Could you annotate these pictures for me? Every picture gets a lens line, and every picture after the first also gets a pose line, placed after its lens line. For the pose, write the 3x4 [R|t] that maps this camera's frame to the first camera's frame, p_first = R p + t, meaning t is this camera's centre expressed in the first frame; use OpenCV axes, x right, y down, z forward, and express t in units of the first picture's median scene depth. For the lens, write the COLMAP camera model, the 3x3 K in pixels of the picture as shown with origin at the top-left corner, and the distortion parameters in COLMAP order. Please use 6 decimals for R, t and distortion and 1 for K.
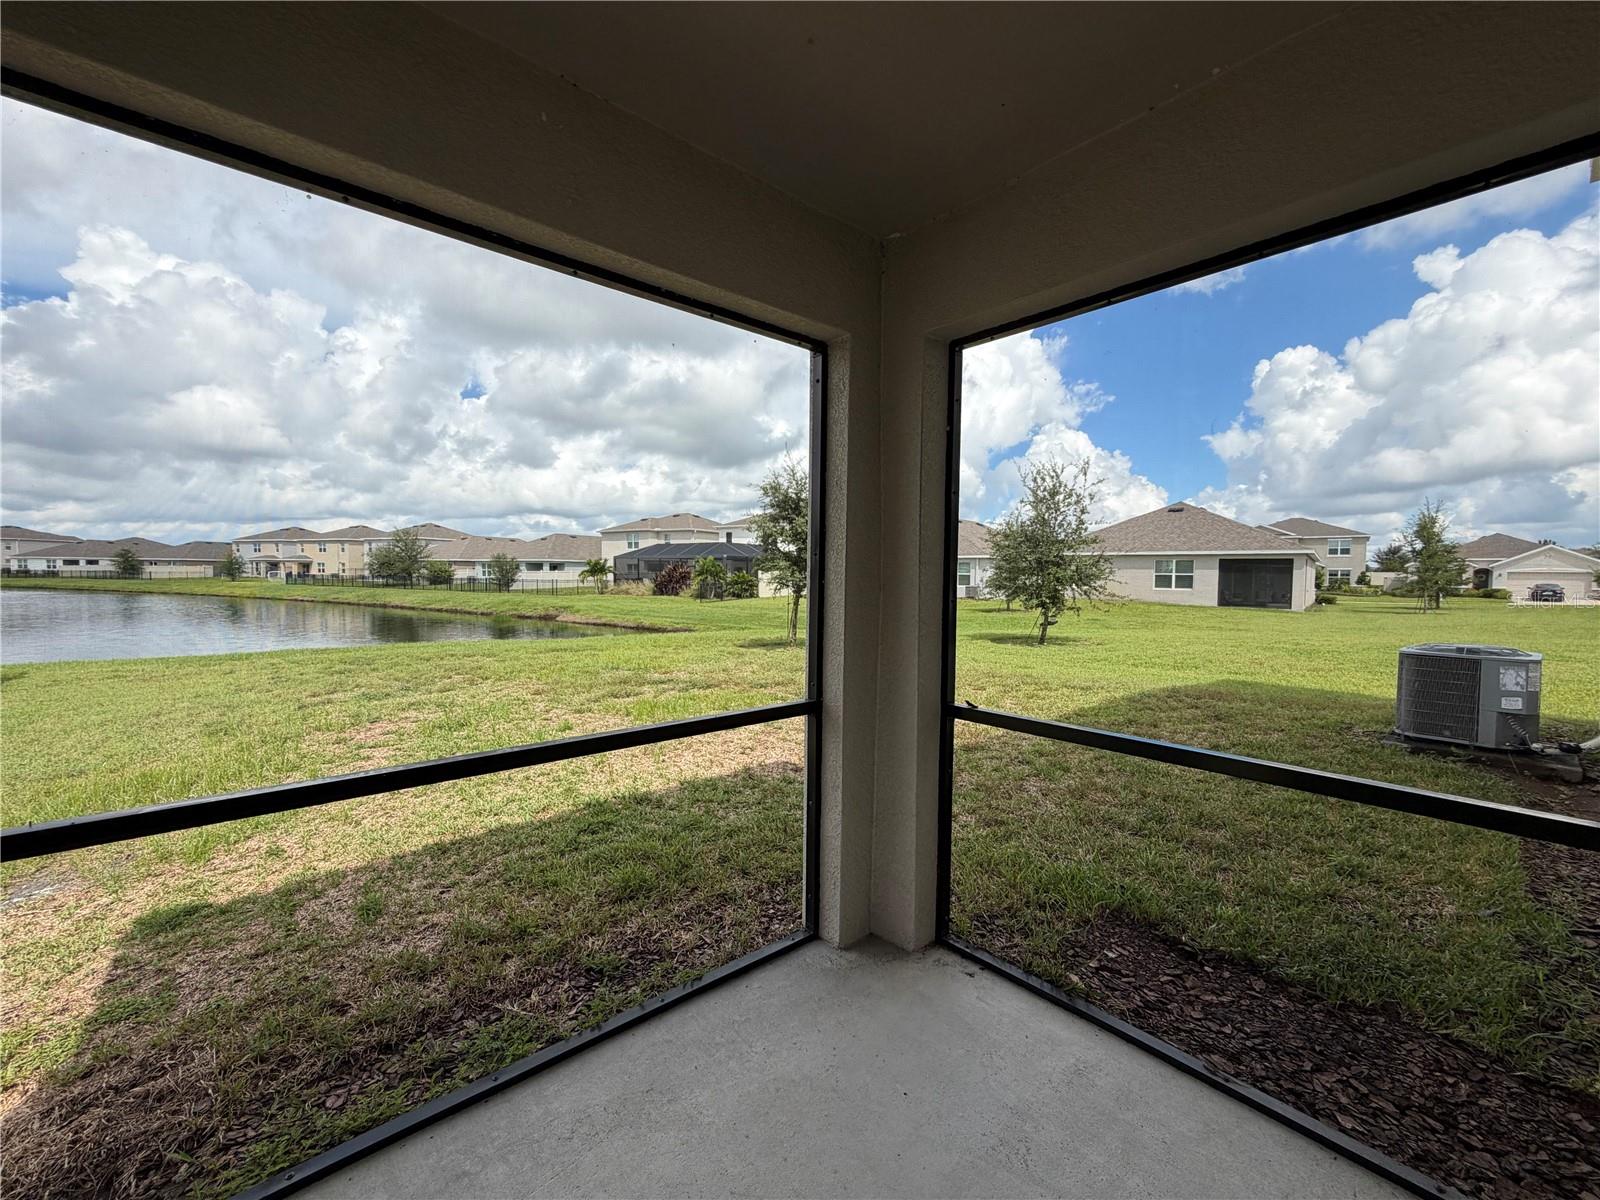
lens RADIAL K [[641.0, 0, 798.0], [0, 641.0, 601.2], [0, 0, 1]] dist [-0.000001, 0.001258]
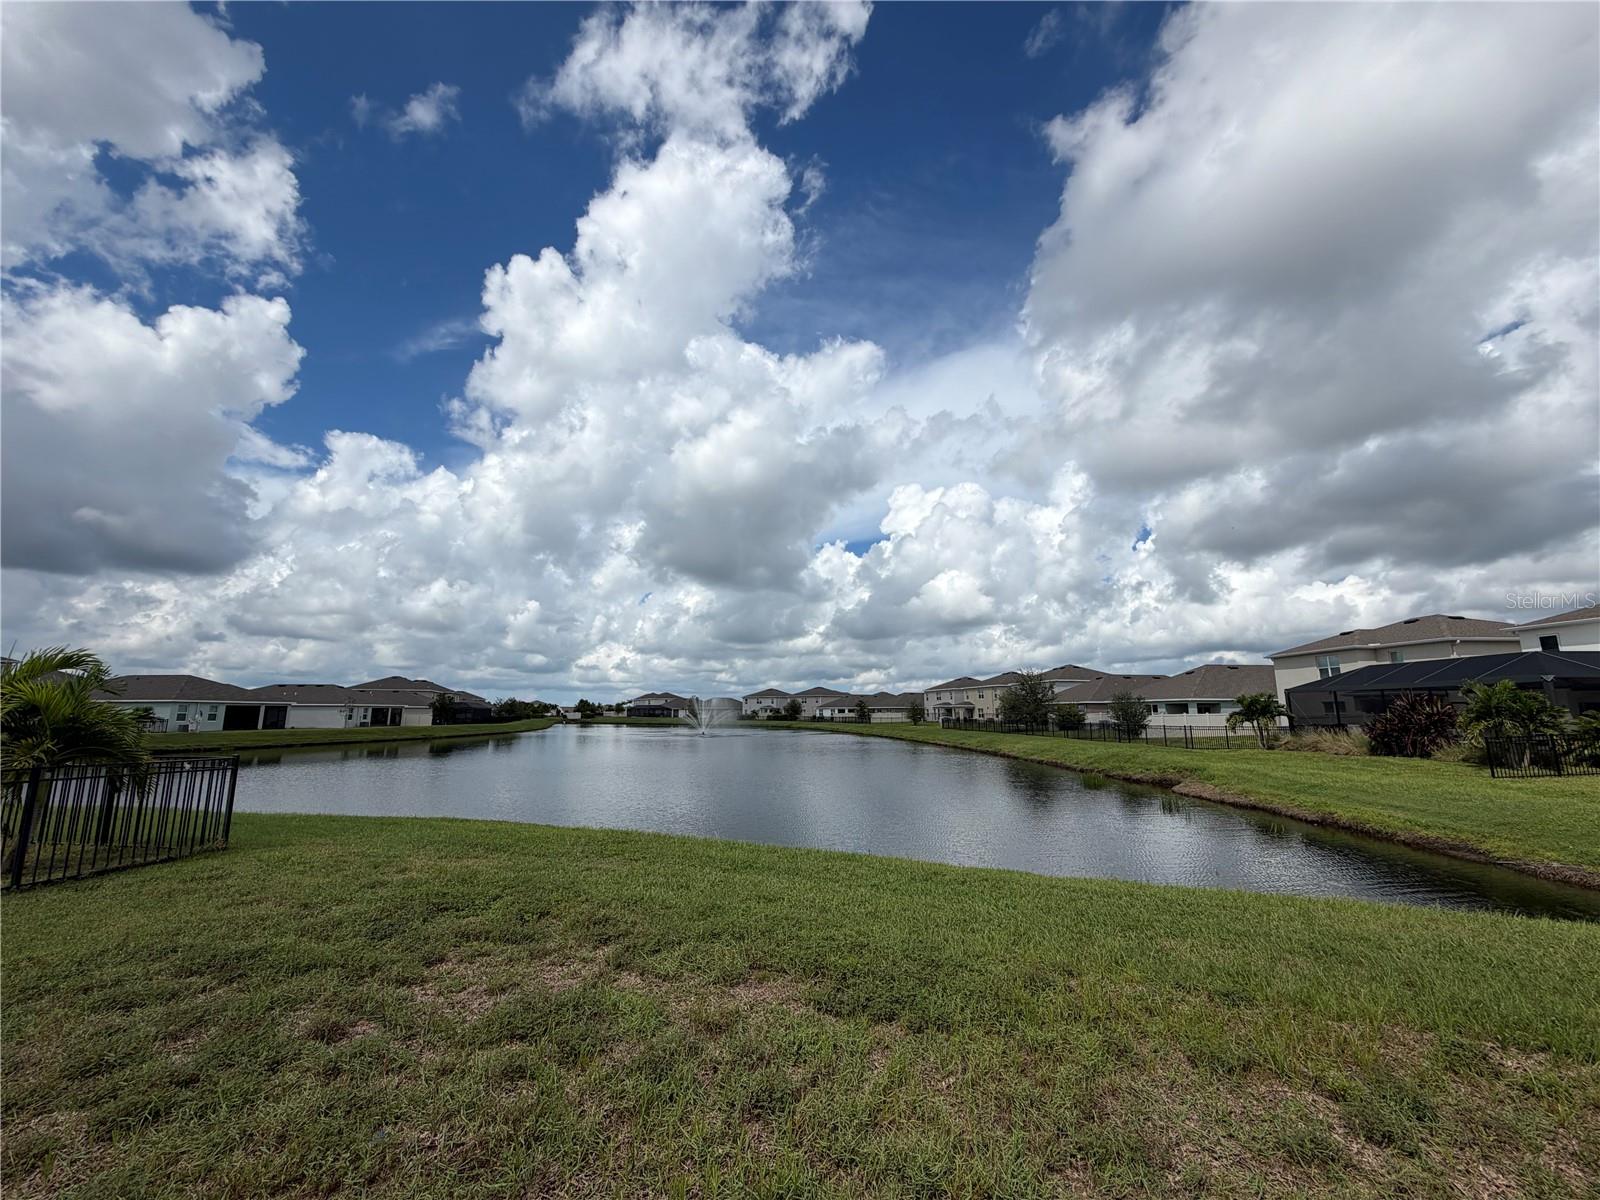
lens RADIAL K [[641.0, 0, 796.1], [0, 641.0, 600.6], [0, 0, 1]] dist [-0.000001, 0.001258]
pose [[0.565872, -0.152819, -0.810207, -0.023994], [-0.030328, 0.978150, -0.205678, -0.007975], [0.823935, 0.140959, 0.548873, 0.184222]]
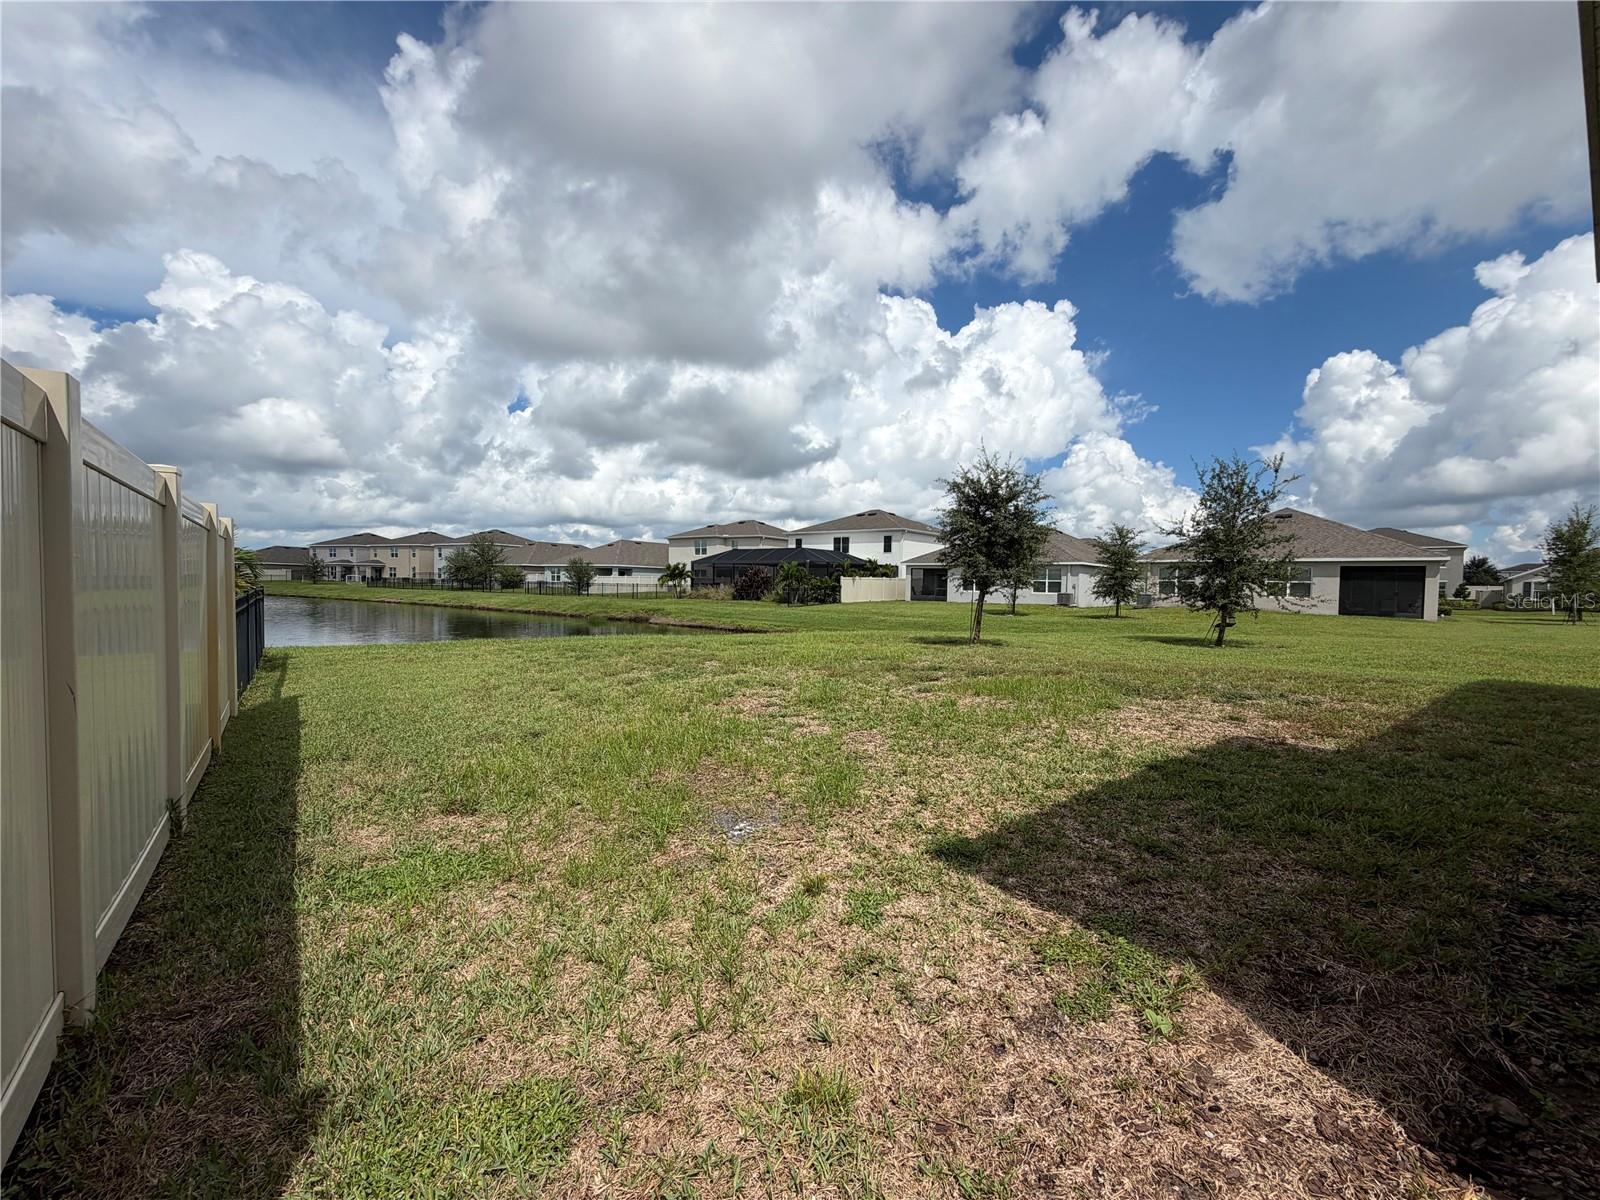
lens RADIAL K [[641.0, 0, 800.2], [0, 641.0, 583.4], [0, 0, 1]] dist [-0.000001, 0.001258]
pose [[0.998811, 0.009053, -0.047906, -0.054133], [-0.011111, 0.999019, -0.042872, 0.005372], [0.047471, 0.043353, 0.997931, -0.002275]]
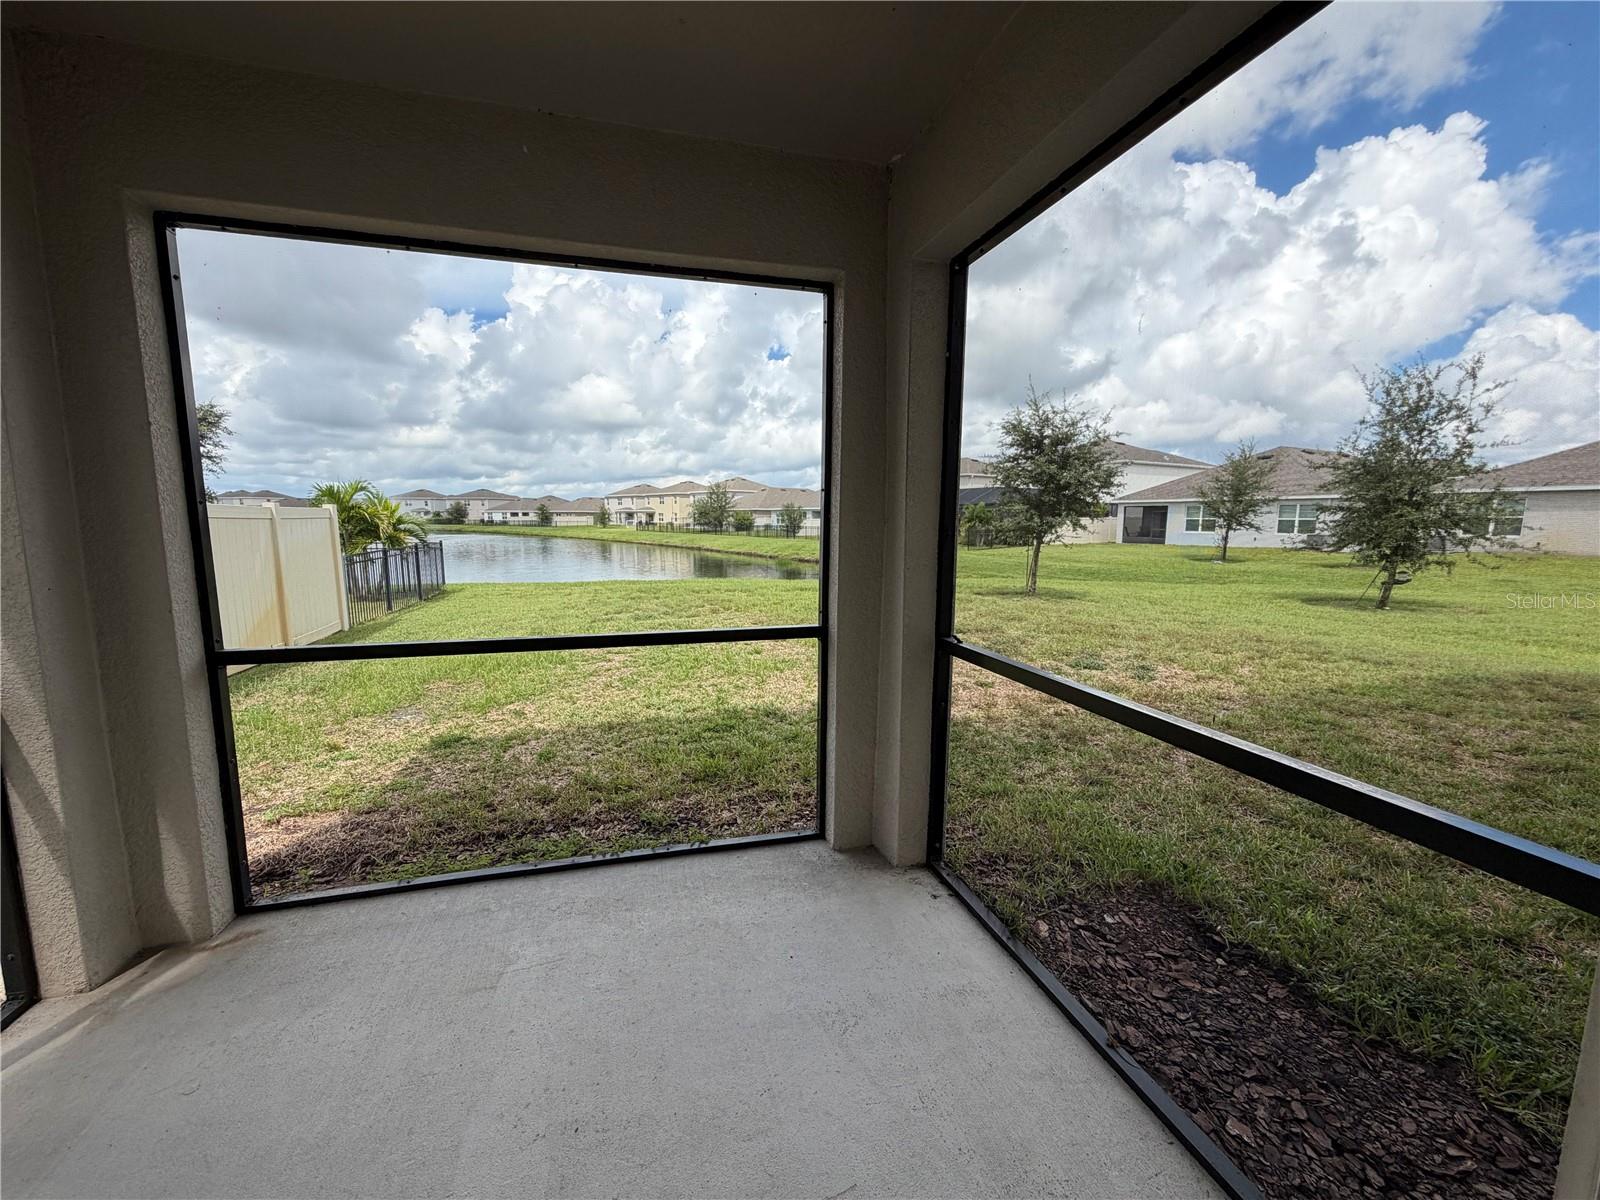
lens RADIAL K [[641.0, 0, 793.2], [0, 641.0, 606.2], [0, 0, 1]] dist [-0.000001, 0.001258]
pose [[0.902618, 0.052759, -0.427198, 0.018518], [-0.014567, 0.995636, 0.092183, 0.000860], [0.430197, -0.076983, 0.899447, 0.000183]]
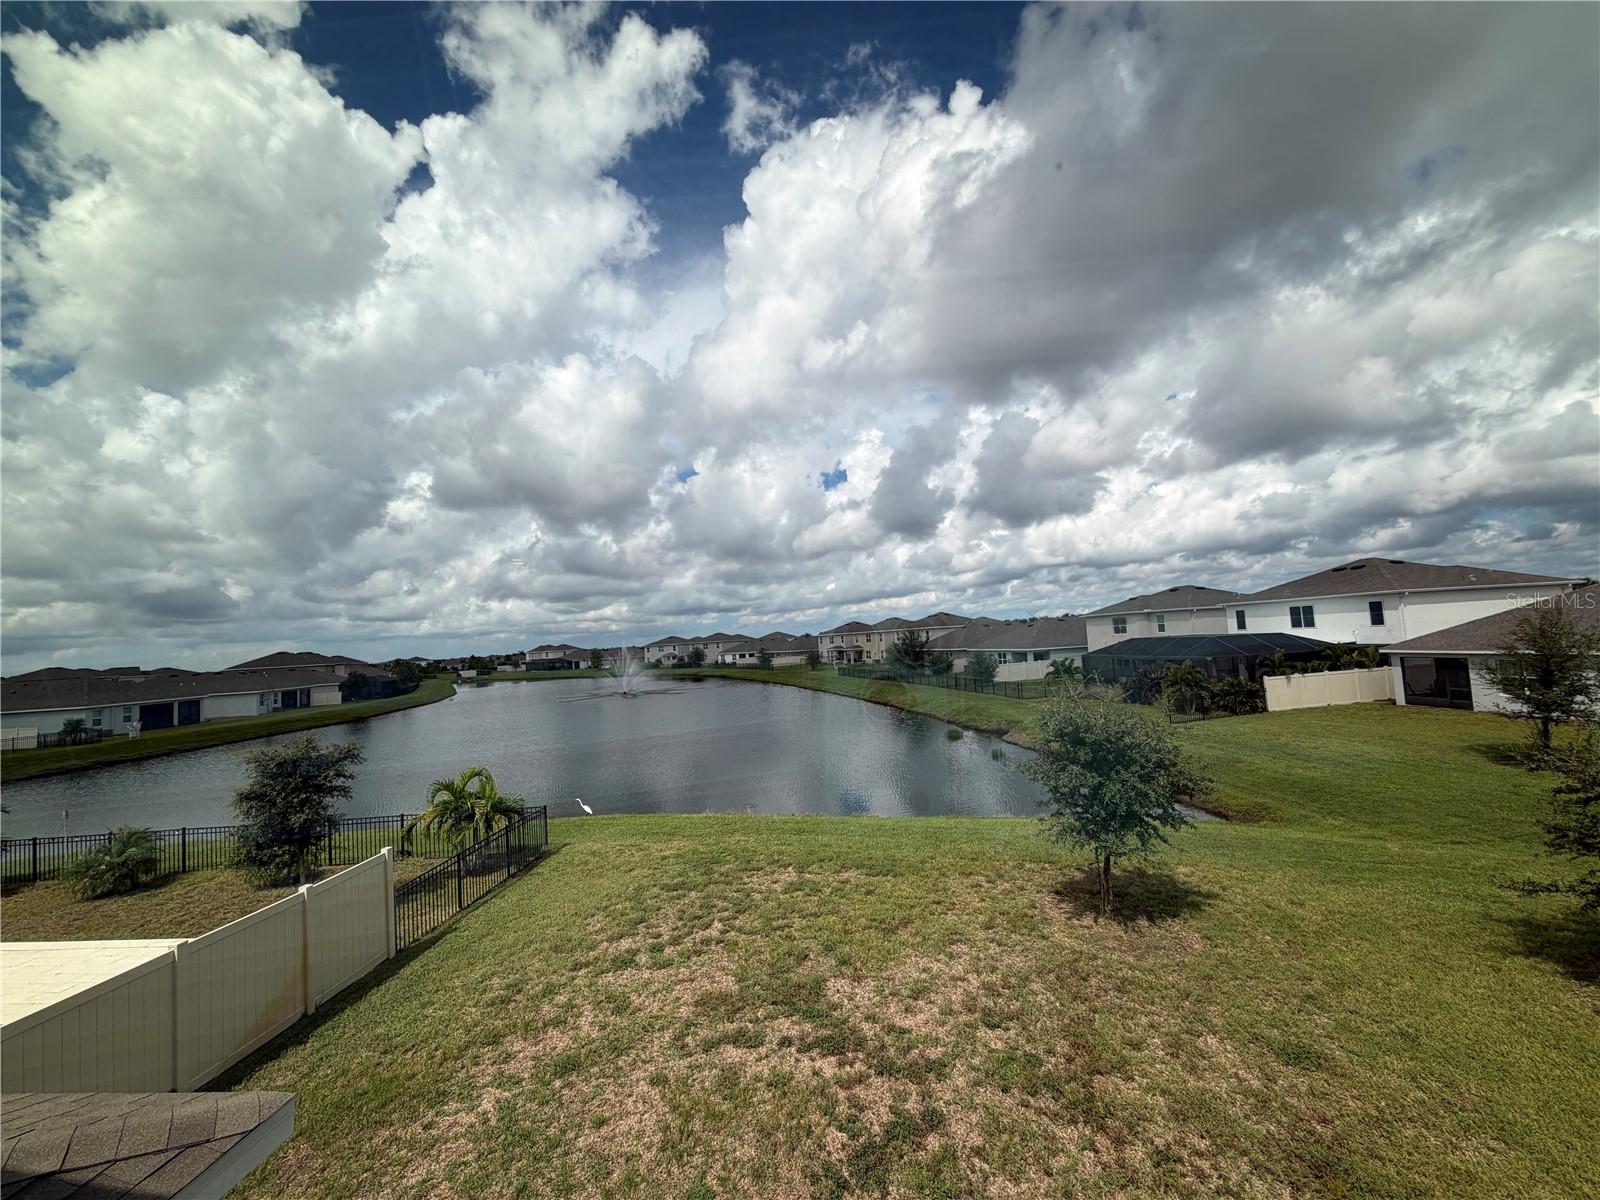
lens RADIAL K [[641.0, 0, 791.5], [0, 641.0, 580.1], [0, 0, 1]] dist [-0.000001, 0.001258]
pose [[0.692250, -0.118602, -0.711846, 0.075471], [0.034668, 0.990729, -0.131353, -0.056458], [0.720825, 0.066251, 0.689944, 0.043936]]
